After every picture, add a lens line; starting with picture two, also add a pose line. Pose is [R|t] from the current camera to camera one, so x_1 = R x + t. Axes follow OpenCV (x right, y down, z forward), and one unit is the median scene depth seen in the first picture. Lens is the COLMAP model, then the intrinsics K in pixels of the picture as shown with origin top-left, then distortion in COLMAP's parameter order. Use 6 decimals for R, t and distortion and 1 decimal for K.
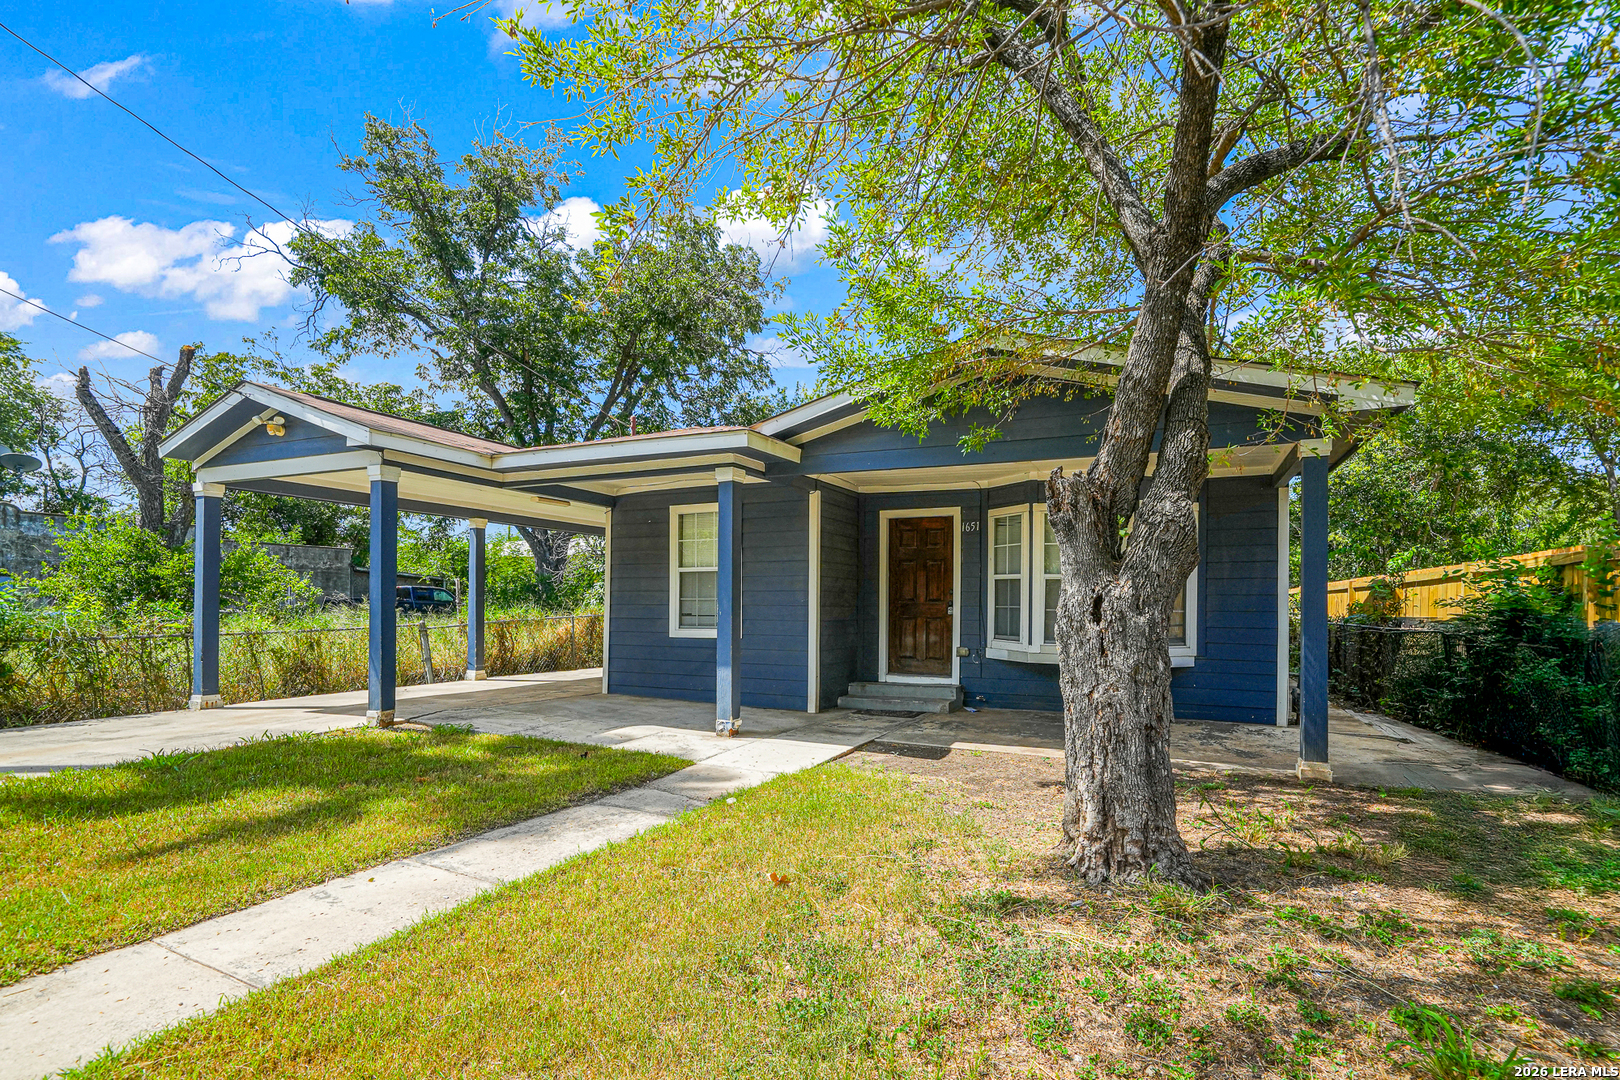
lens RADIAL K [[709.6, 0, 816.0], [0, 709.6, 542.4], [0, 0, 1]] dist [0.007453, 0.000791]
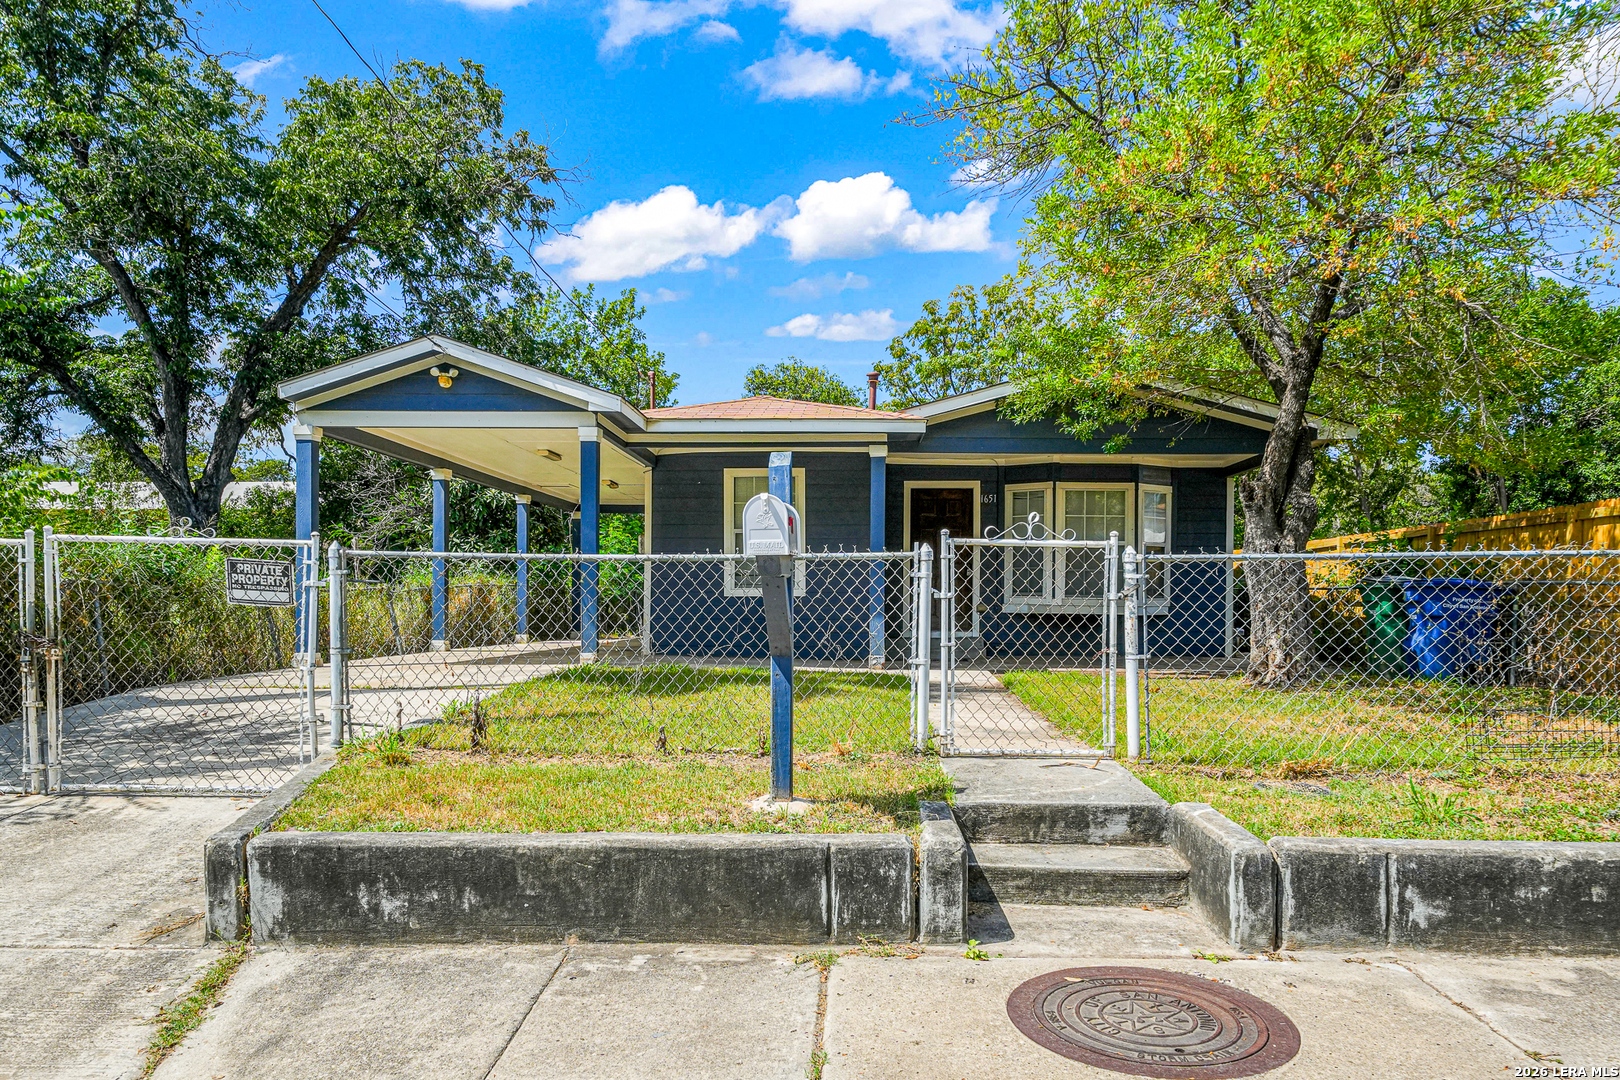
lens RADIAL K [[944.0, 0, 810.9], [0, 944.0, 508.6], [0, 0, 1]] dist [0.017478, 0.000063]
pose [[0.943137, 0.029364, 0.331106, -0.551189], [-0.030007, 0.999545, -0.003169, 0.006929], [-0.331048, -0.006946, 0.943588, -0.336489]]
